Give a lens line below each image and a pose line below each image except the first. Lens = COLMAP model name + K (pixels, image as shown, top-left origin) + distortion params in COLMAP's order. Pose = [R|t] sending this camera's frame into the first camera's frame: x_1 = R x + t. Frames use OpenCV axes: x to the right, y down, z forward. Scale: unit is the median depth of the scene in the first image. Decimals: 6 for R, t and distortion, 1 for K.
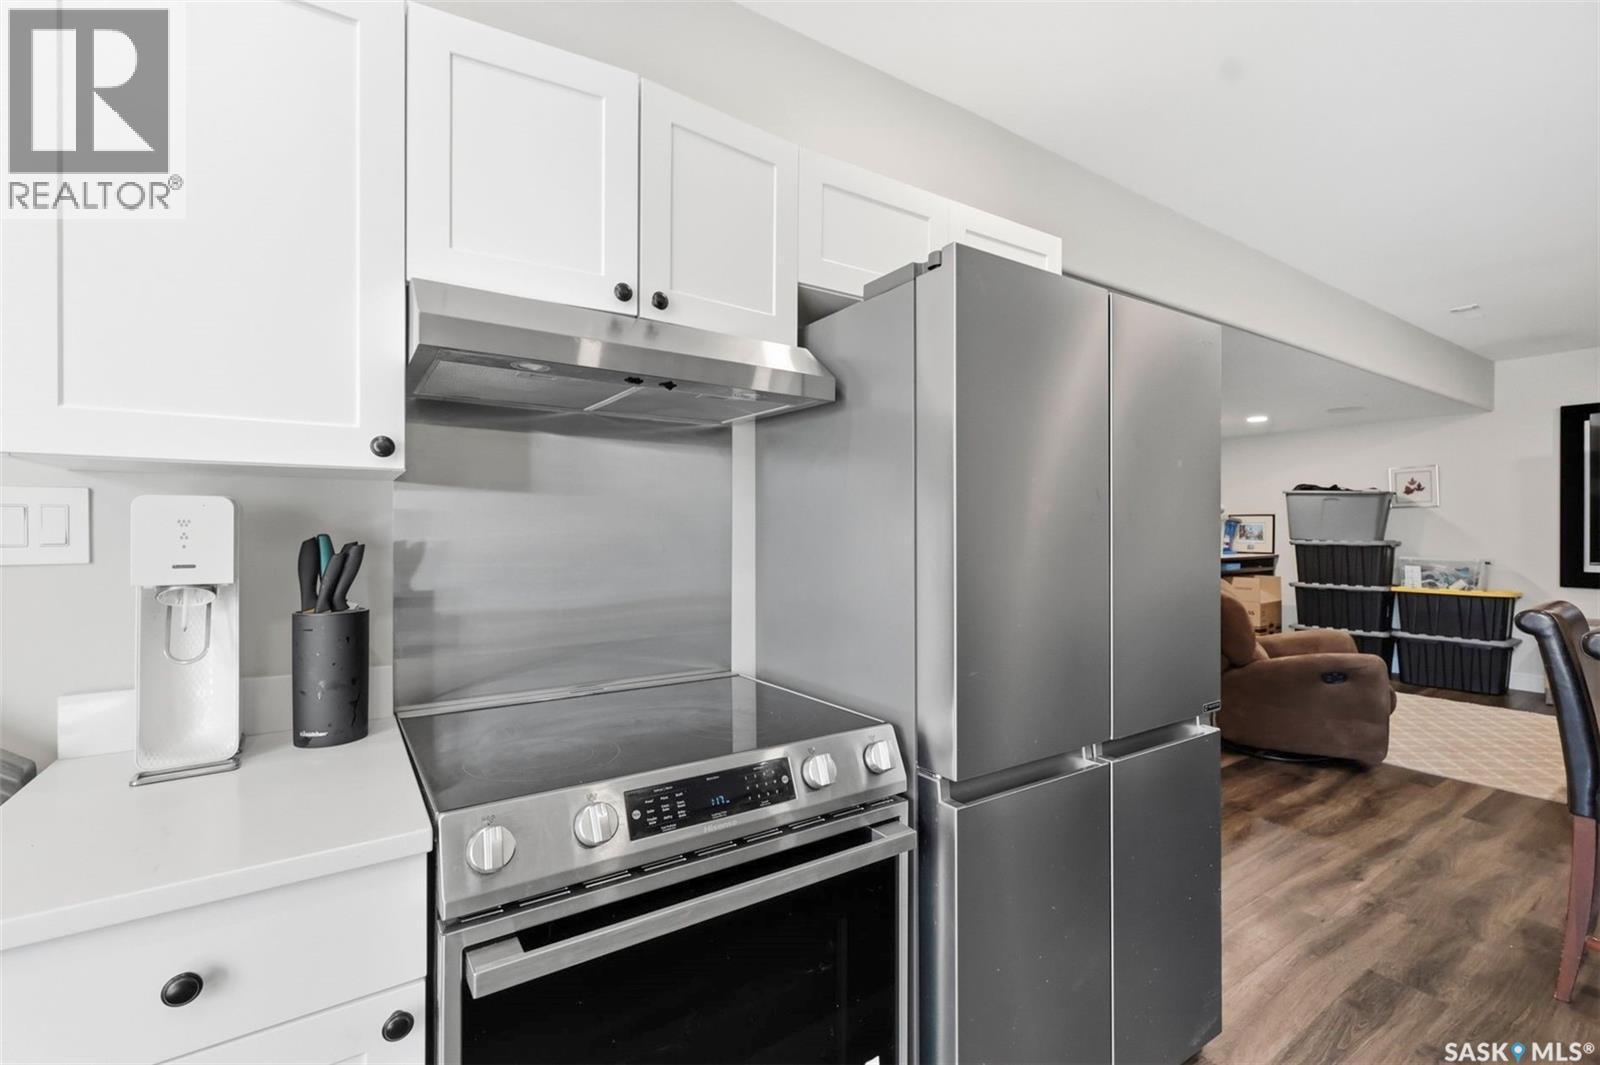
lens RADIAL K [[699.3, 0, 801.2], [0, 699.3, 530.1], [0, 0, 1]] dist [0.002676, 0.000196]
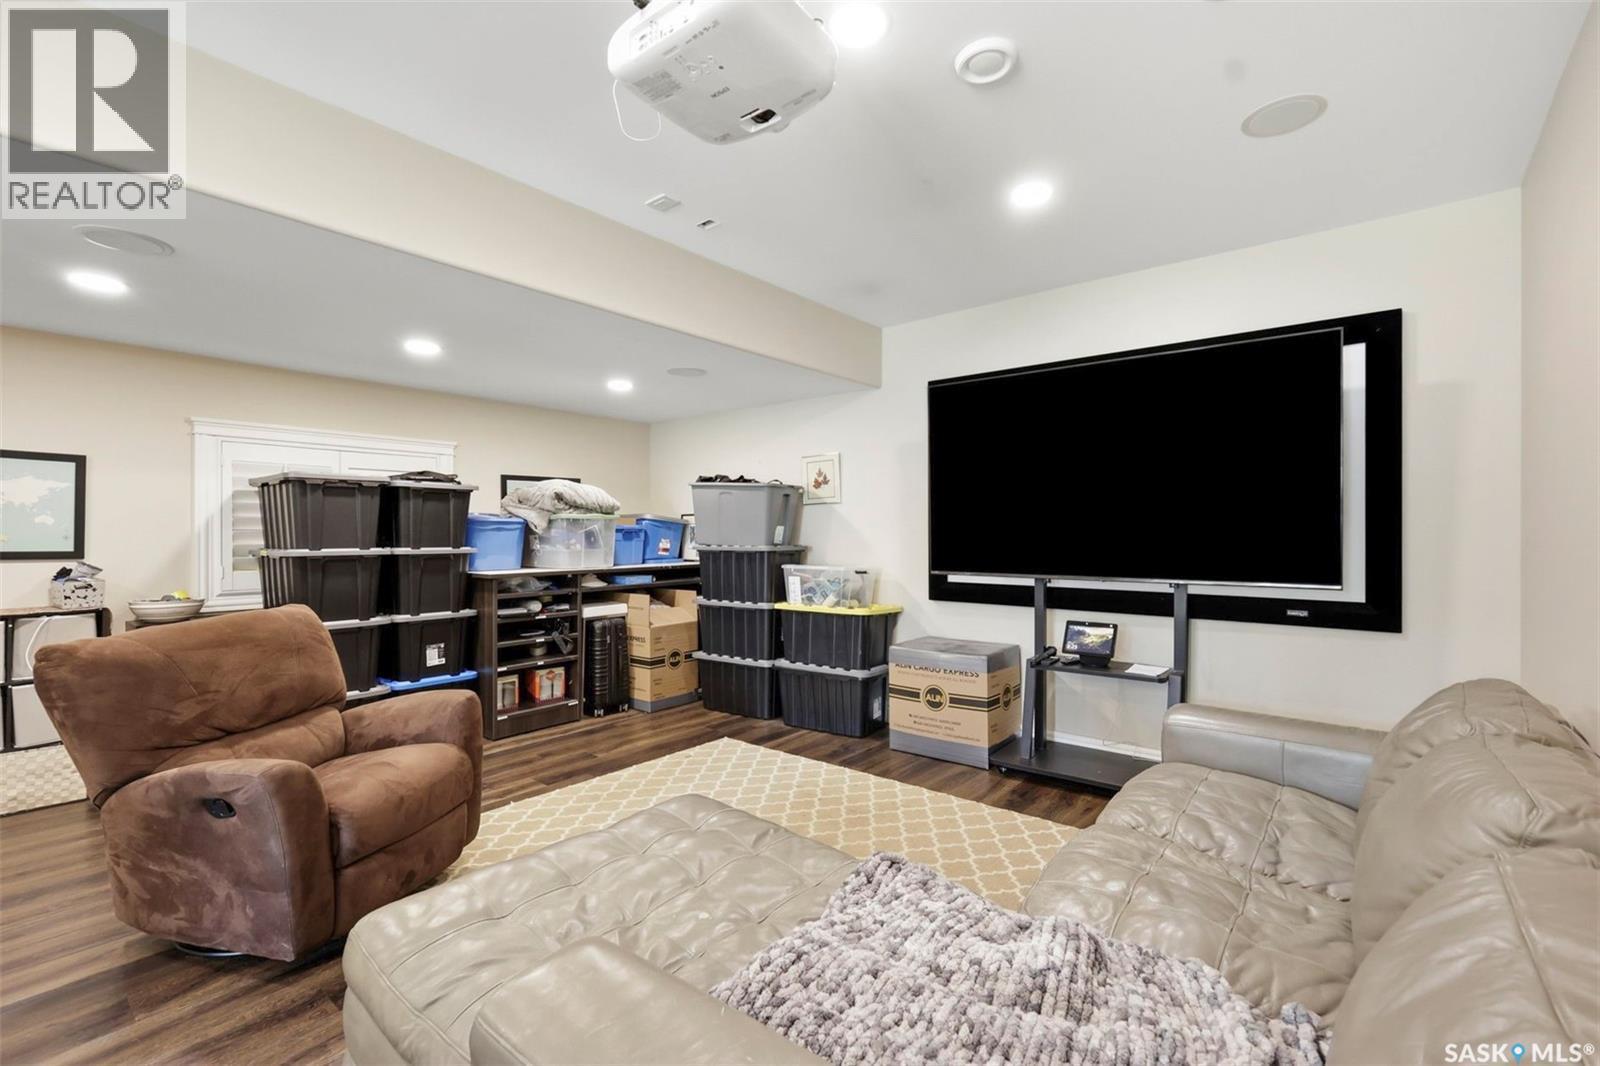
lens RADIAL K [[699.3, 0, 801.2], [0, 699.3, 530.6], [0, 0, 1]] dist [0.002676, 0.000196]
pose [[0.957784, -0.001256, 0.287486, 3.072265], [0.002888, 0.999982, -0.005251, 0.012834], [-0.287474, 0.005860, 0.957770, 1.105199]]
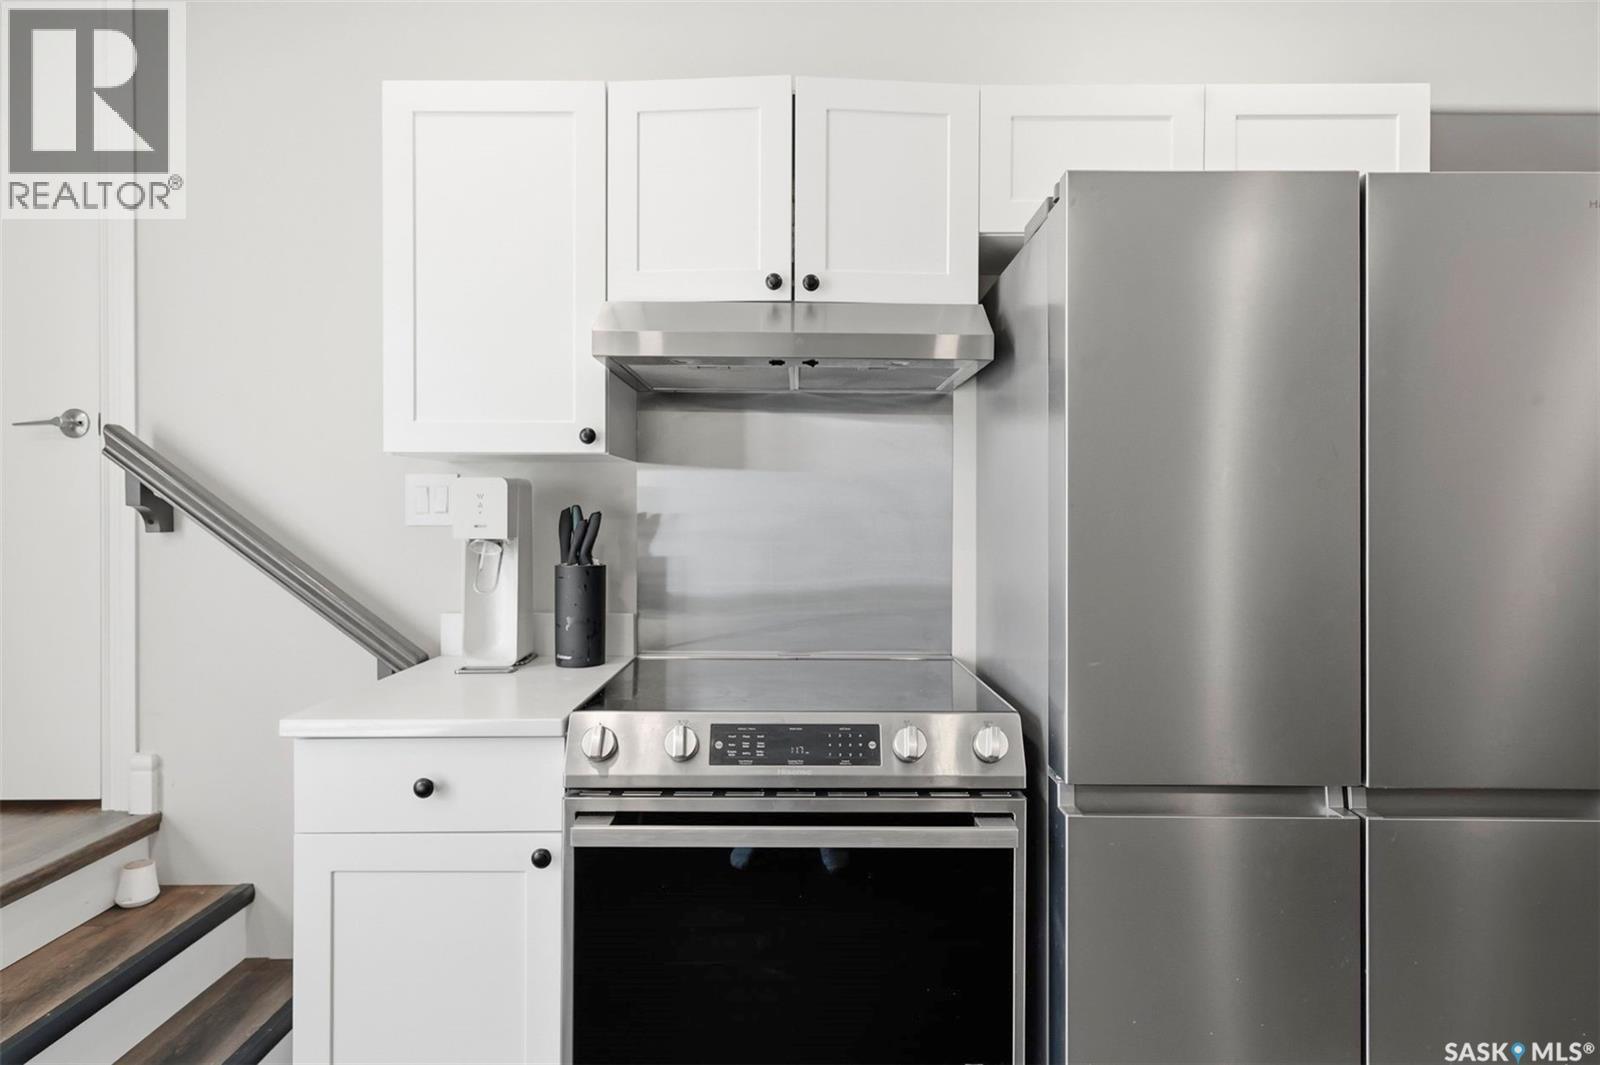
lens RADIAL K [[846.1, 0, 803.4], [0, 846.1, 511.5], [0, 0, 1]] dist [-0.001541, -0.000263]
pose [[0.831503, -0.000766, -0.555520, 0.529055], [-0.002014, 0.999988, -0.004393, 0.022974], [0.555517, 0.004772, 0.831491, -0.066362]]
